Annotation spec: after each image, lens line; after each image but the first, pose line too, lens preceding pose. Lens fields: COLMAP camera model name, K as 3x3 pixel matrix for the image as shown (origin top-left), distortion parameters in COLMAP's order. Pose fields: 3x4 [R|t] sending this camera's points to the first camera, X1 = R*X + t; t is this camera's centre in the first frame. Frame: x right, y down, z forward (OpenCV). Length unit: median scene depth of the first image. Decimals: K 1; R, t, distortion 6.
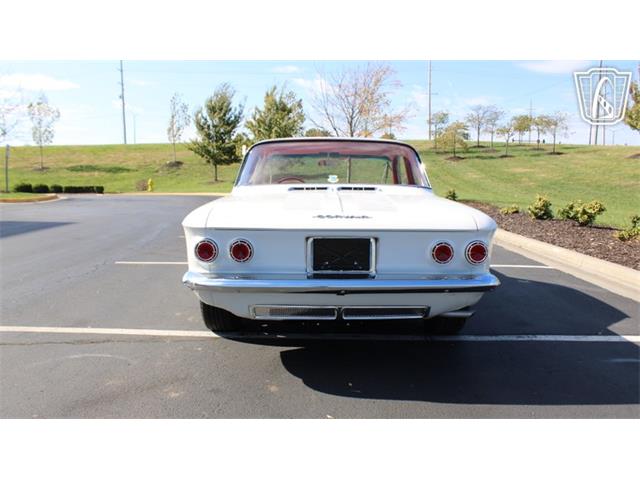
lens RADIAL K [[549.9, 0, 320.9], [0, 549.9, 249.3], [0, 0, 1]] dist [-0.165759, 0.160329]
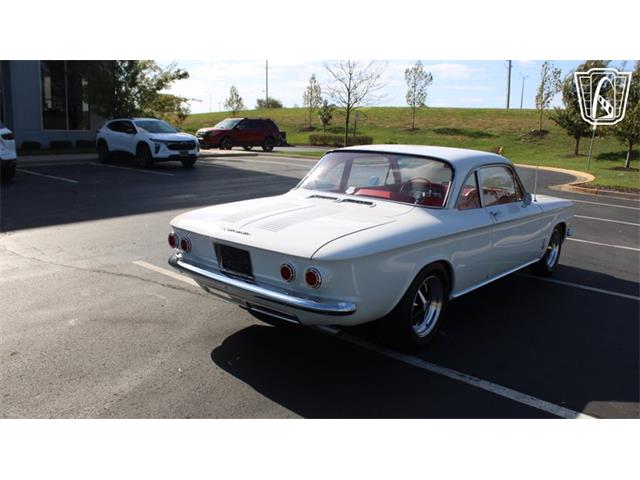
lens RADIAL K [[568.6, 0, 319.4], [0, 568.6, 242.4], [0, 0, 1]] dist [-0.198999, 0.196870]
pose [[0.755628, 0.159006, -0.635408, 0.179874], [-0.123859, 0.987272, 0.099764, -0.032325], [0.643184, 0.003316, 0.765705, 0.018561]]
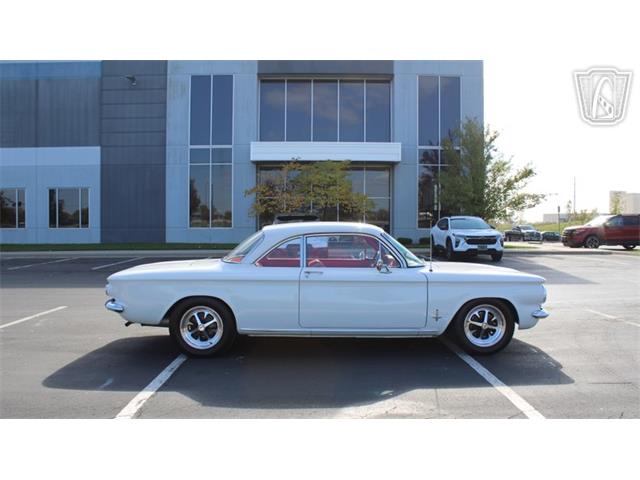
lens RADIAL K [[581.3, 0, 318.2], [0, 581.3, 240.3], [0, 0, 1]] dist [-0.177914, 0.198593]
pose [[-0.004292, 0.028122, -0.999595, 0.432289], [-0.136151, 0.990280, 0.028444, -0.061539], [0.990679, 0.136218, -0.000421, 0.311296]]
